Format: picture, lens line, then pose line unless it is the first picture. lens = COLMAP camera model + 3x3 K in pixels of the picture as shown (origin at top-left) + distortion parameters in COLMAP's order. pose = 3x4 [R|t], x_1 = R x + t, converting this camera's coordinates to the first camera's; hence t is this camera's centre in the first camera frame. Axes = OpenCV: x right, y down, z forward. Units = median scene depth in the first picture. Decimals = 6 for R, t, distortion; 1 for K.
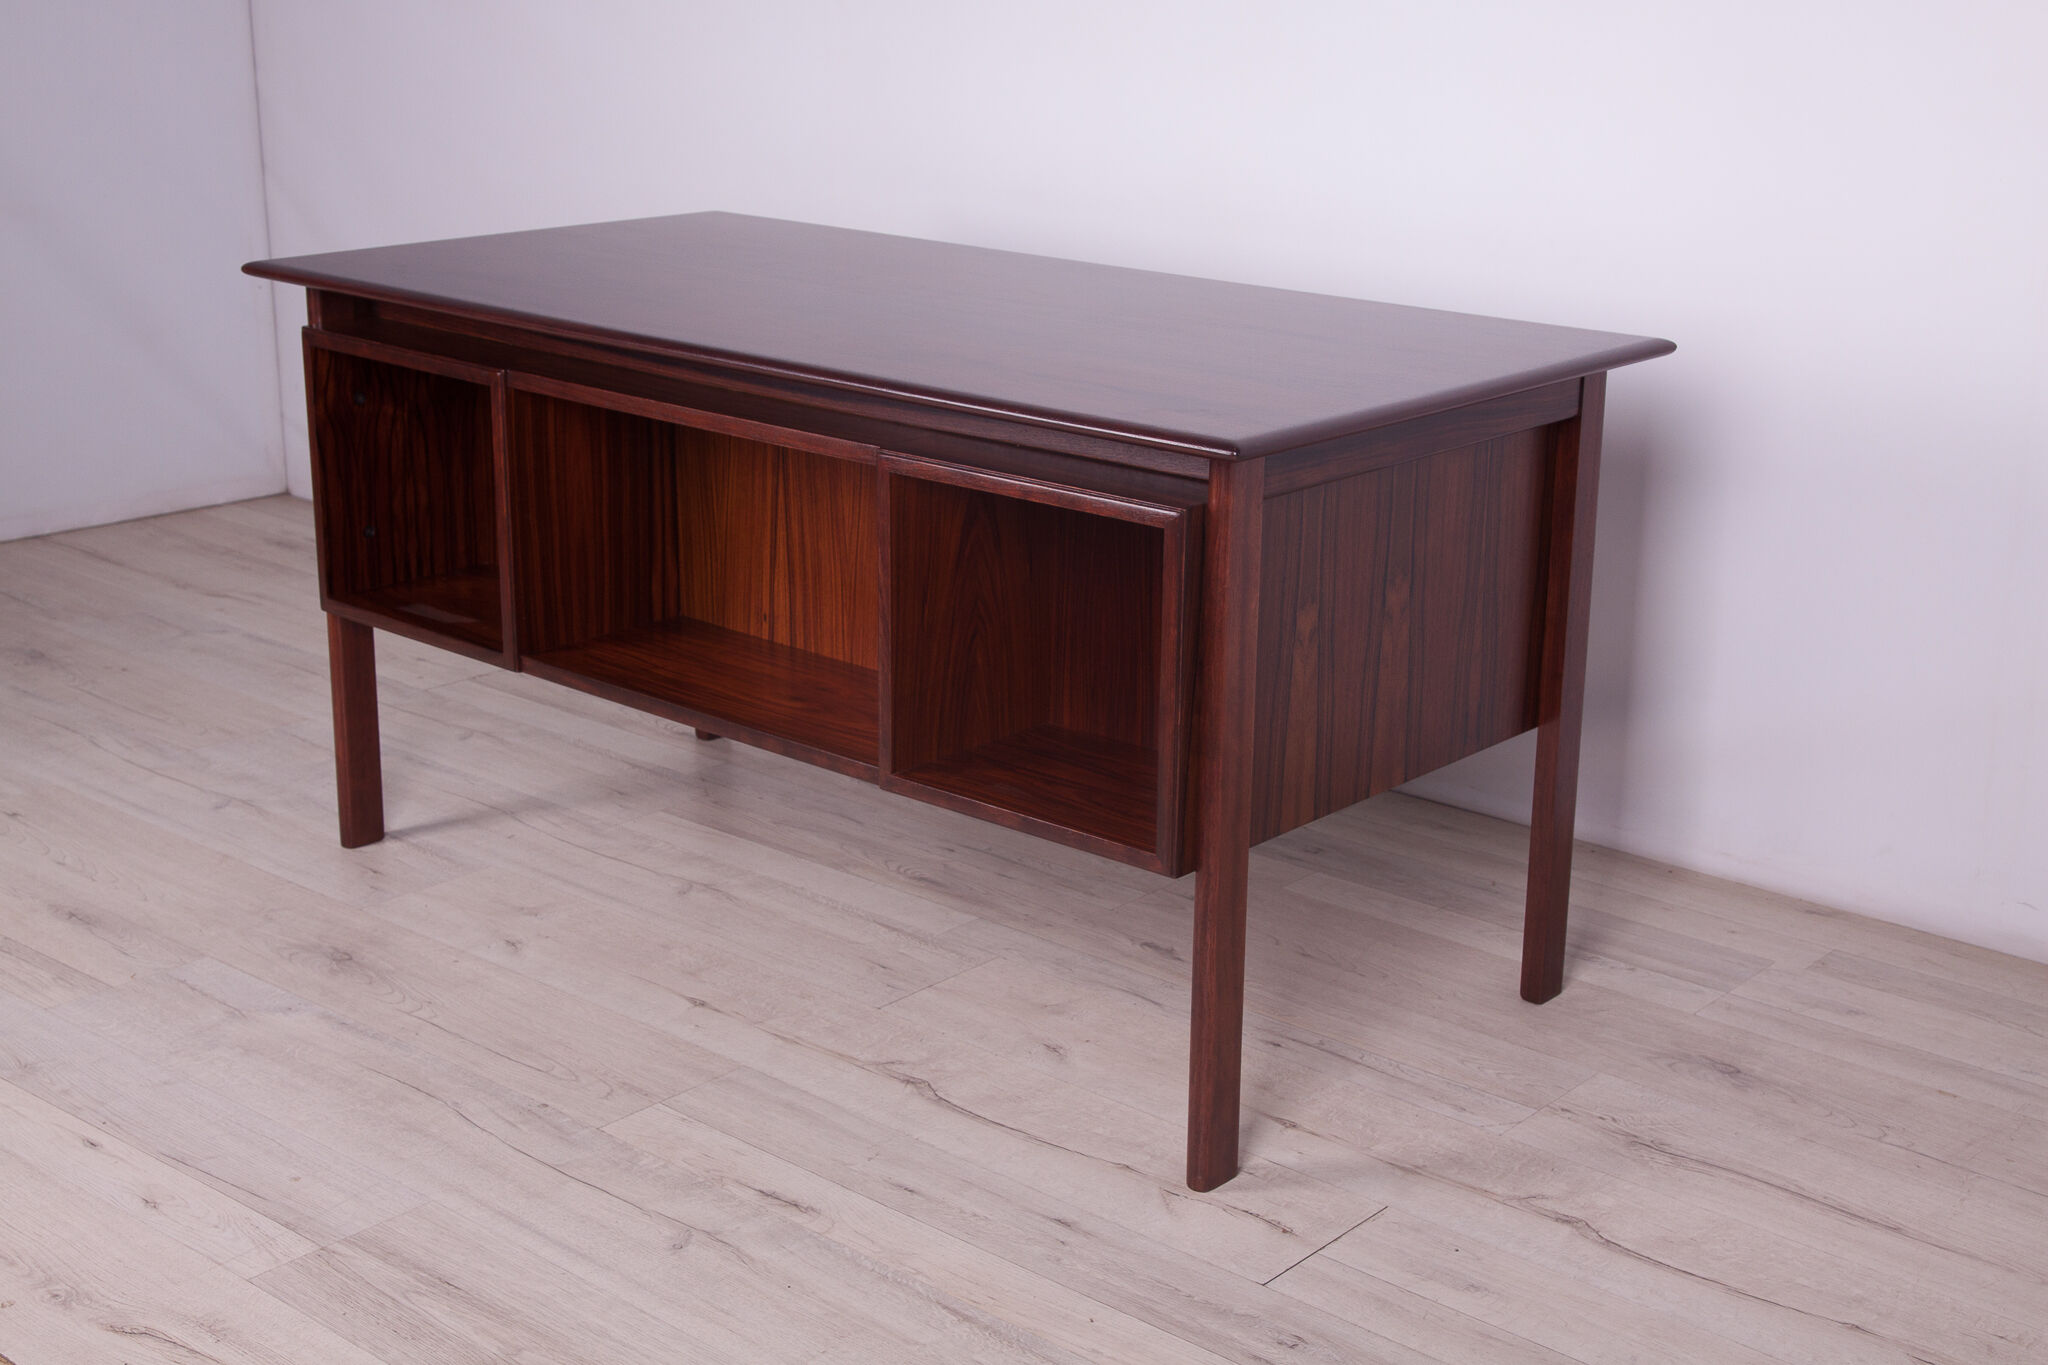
lens RADIAL K [[2728.7, 0, 1024.0], [0, 2728.7, 682.5], [0, 0, 1]] dist [0.040611, 0.029693]
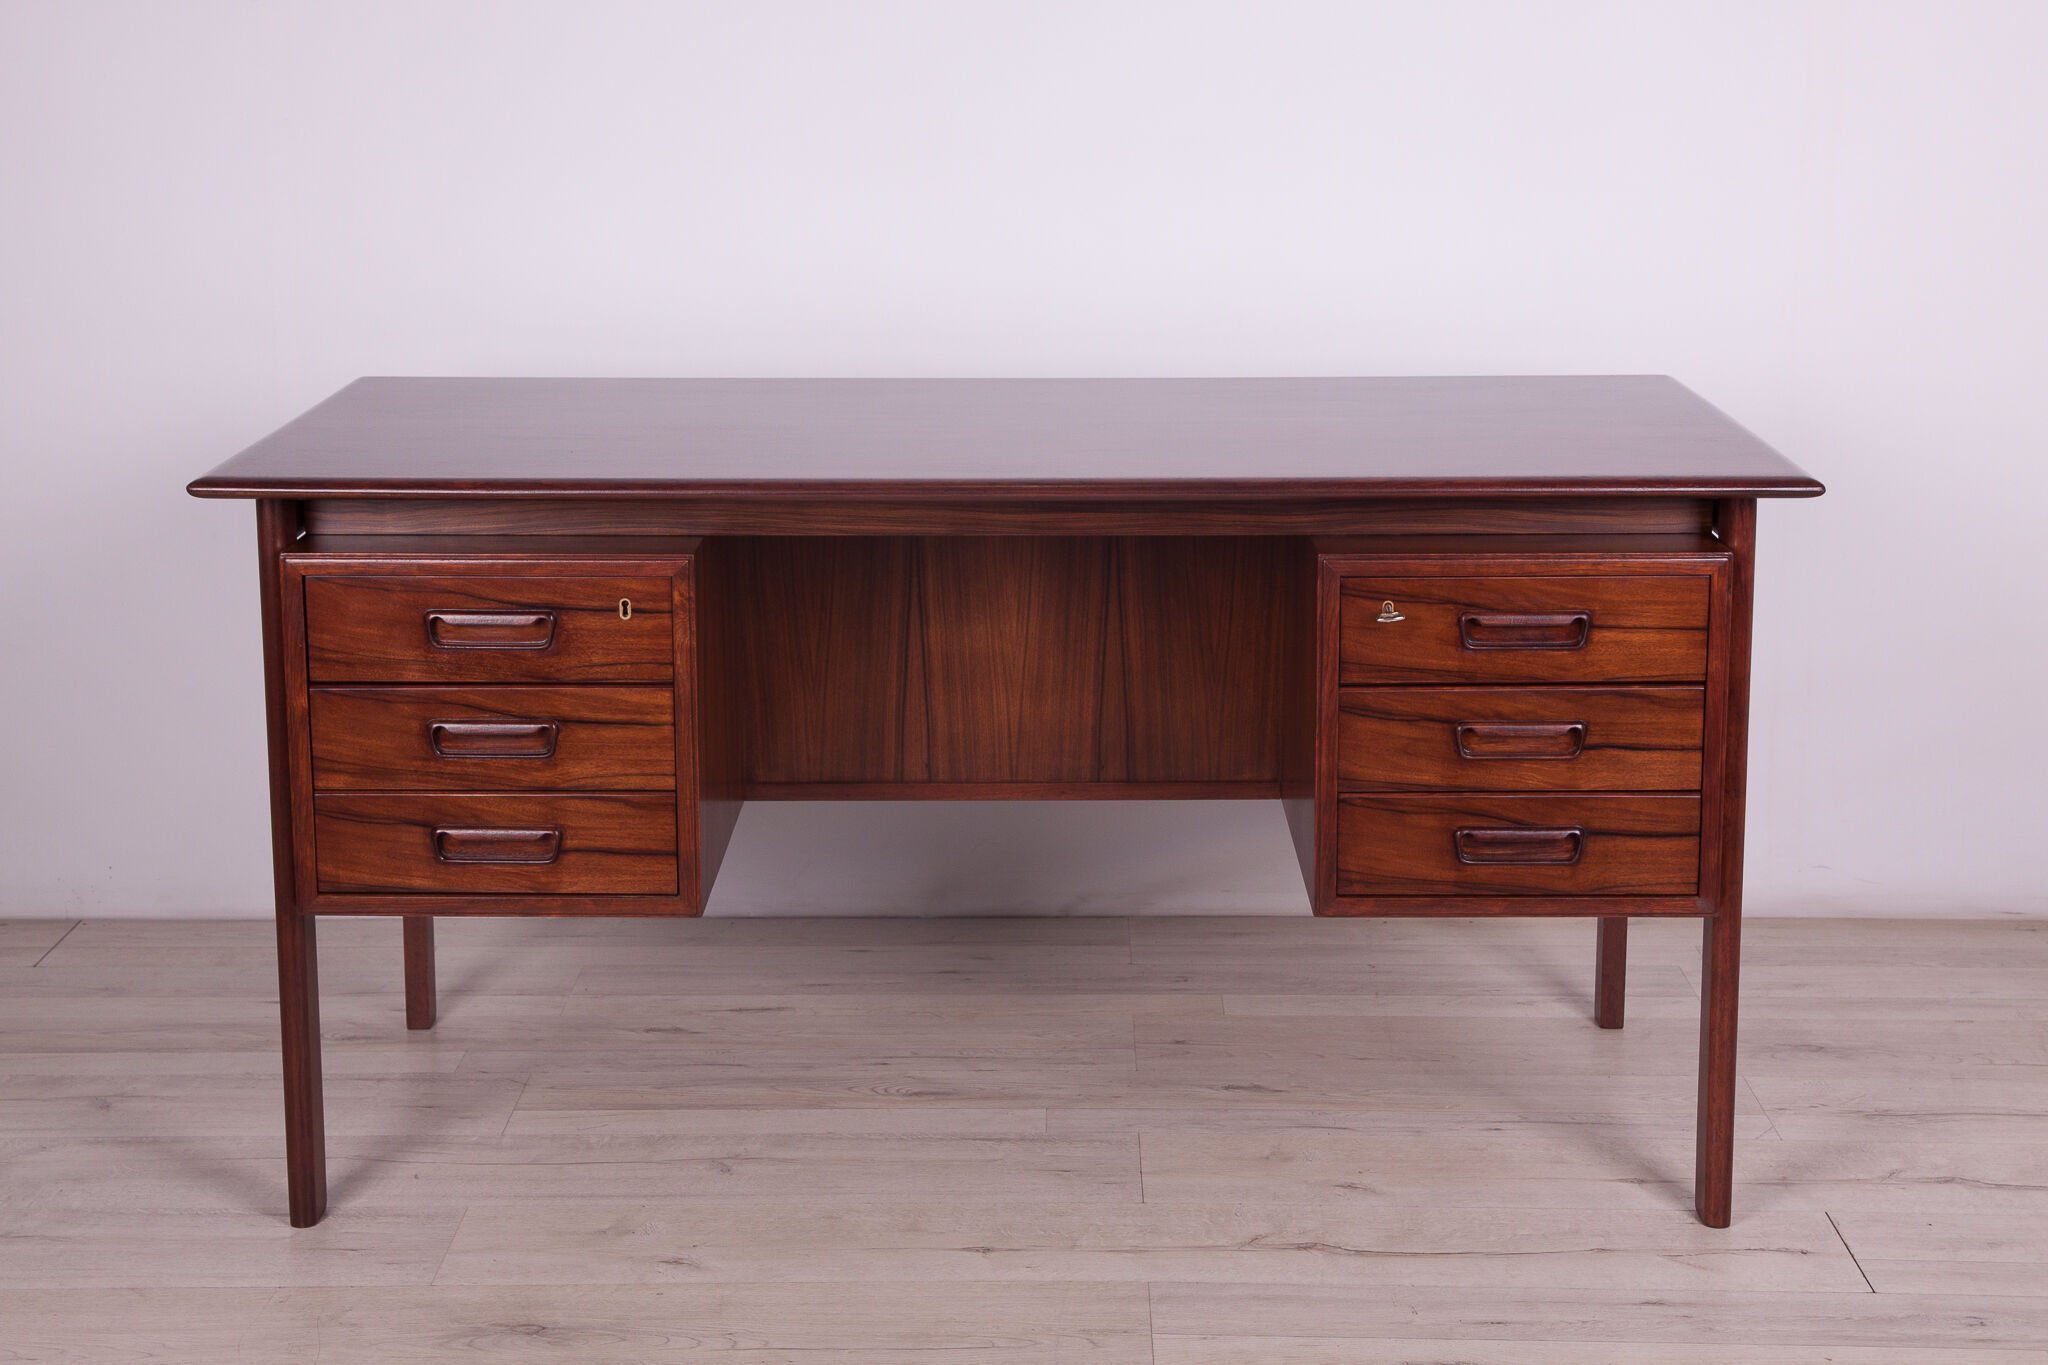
lens RADIAL K [[3378.2, 0, 1024.0], [0, 3378.2, 682.5], [0, 0, 1]] dist [0.084251, 0.220993]
pose [[0.762818, -0.151669, 0.628574, -0.783826], [0.198375, 0.980117, -0.004249, -0.053309], [-0.615431, 0.127935, 0.777738, 0.140611]]
